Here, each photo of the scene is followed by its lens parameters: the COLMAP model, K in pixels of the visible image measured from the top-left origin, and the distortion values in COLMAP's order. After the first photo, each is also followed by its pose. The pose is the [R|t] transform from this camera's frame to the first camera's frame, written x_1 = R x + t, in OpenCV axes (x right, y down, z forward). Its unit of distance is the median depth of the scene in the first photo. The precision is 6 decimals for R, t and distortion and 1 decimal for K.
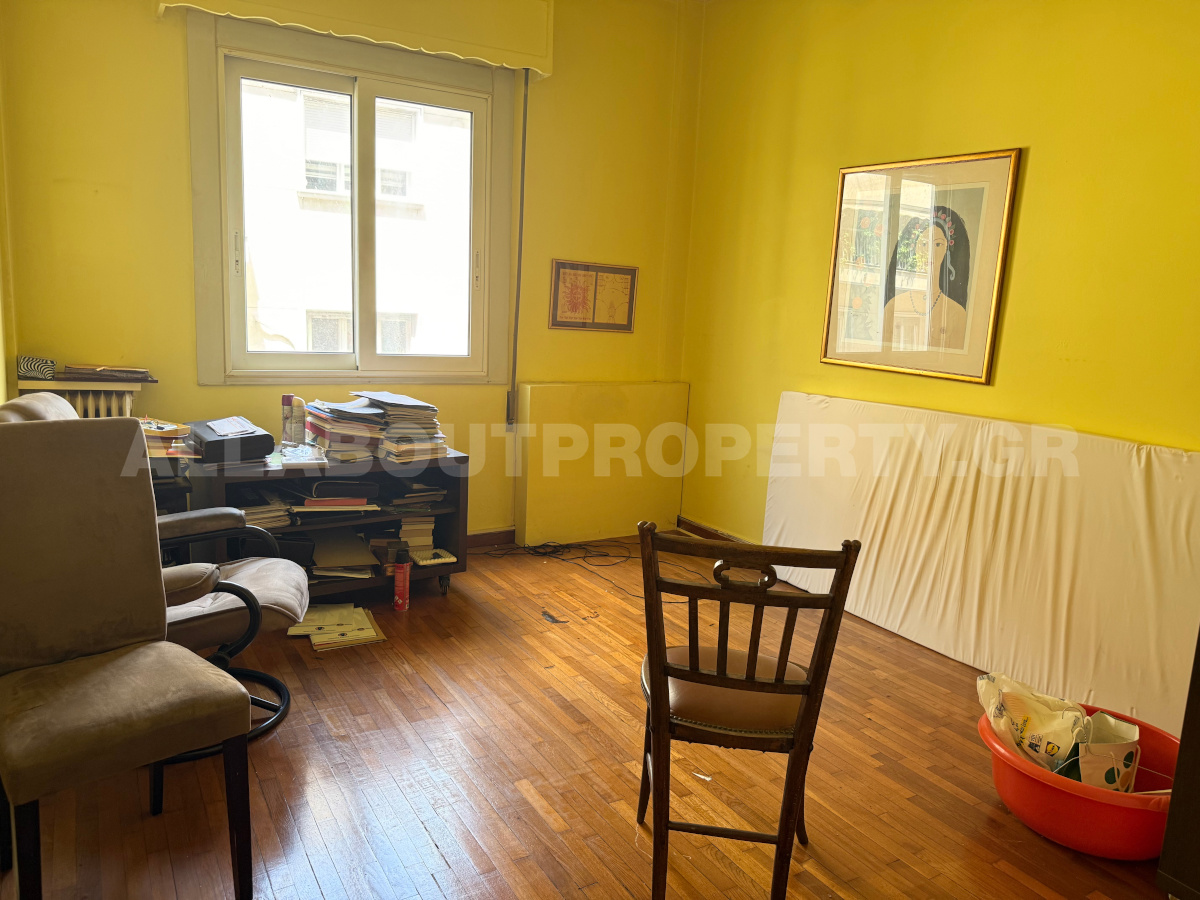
lens RADIAL K [[835.0, 0, 605.9], [0, 835.0, 437.3], [0, 0, 1]] dist [-0.013089, -0.008518]
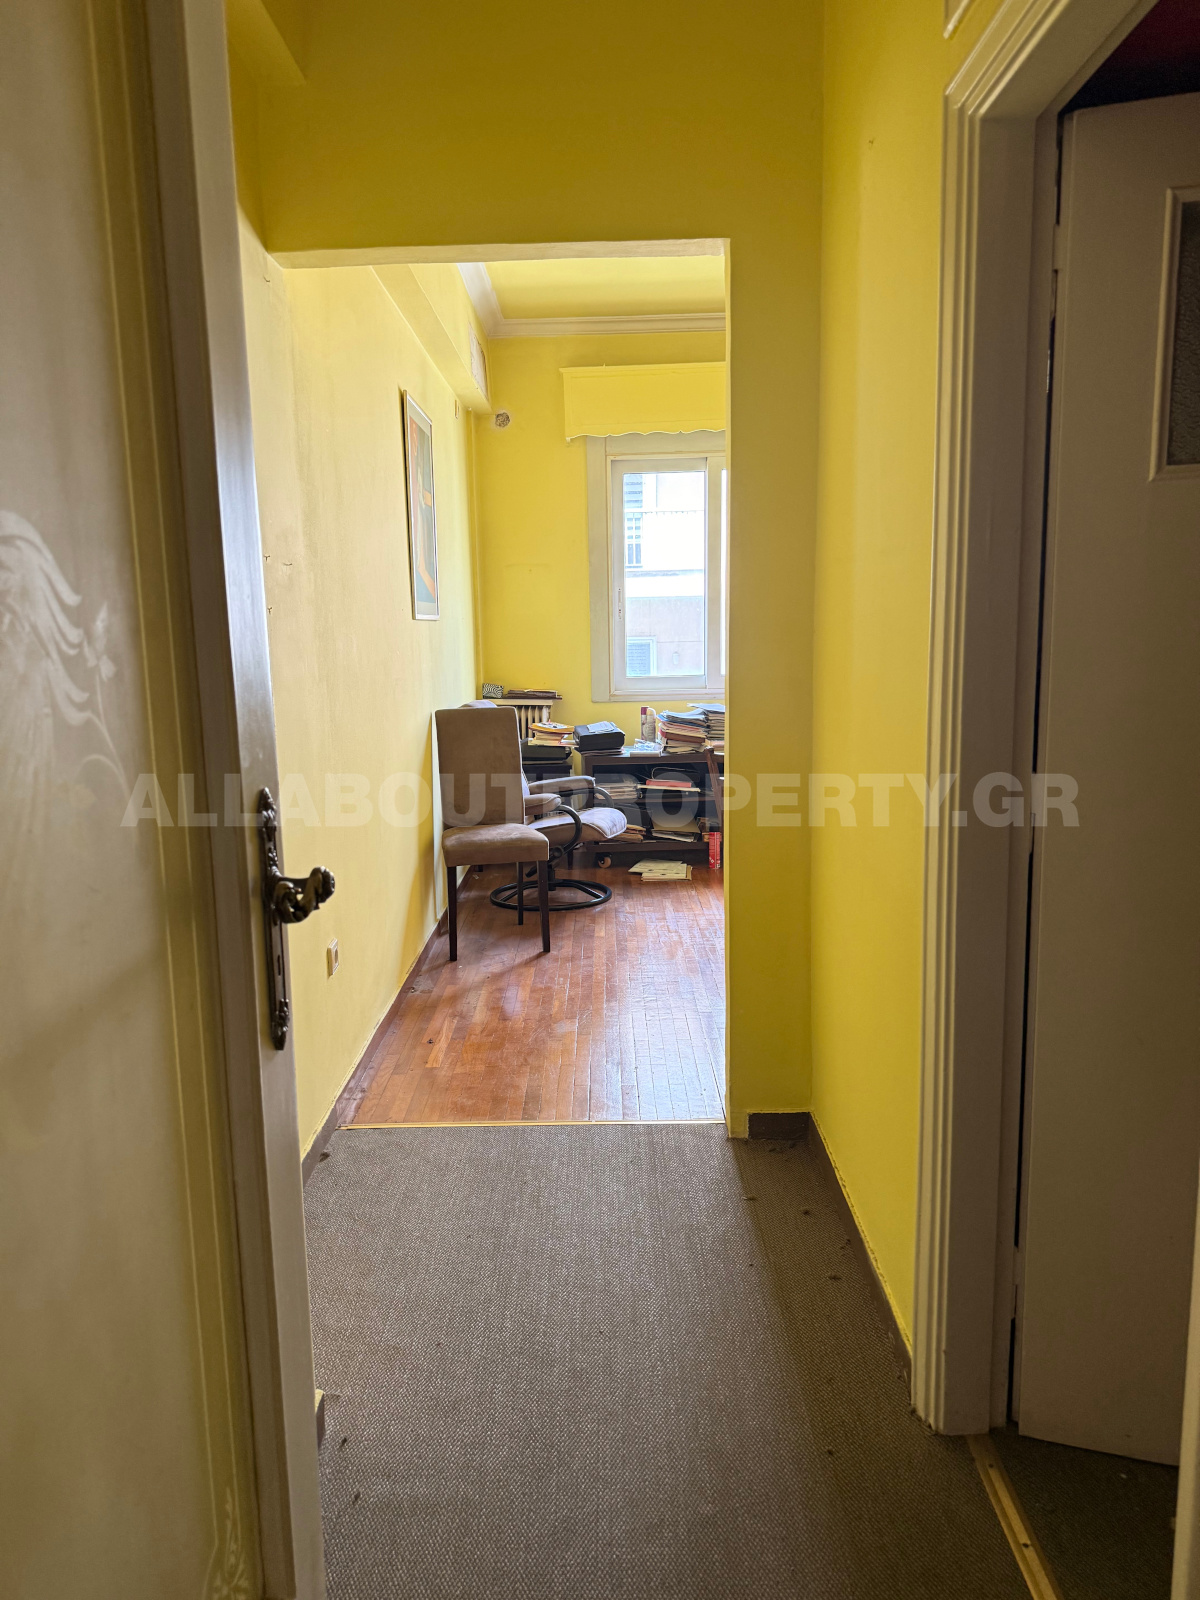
lens RADIAL K [[1113.3, 0, 595.0], [0, 1113.3, 804.7], [0, 0, 1]] dist [-0.013089, -0.008518]
pose [[0.843560, 0.025622, -0.536423, 0.551514], [-0.025311, 0.999648, 0.007945, 0.100893], [0.536438, 0.006876, 0.843912, -0.600077]]
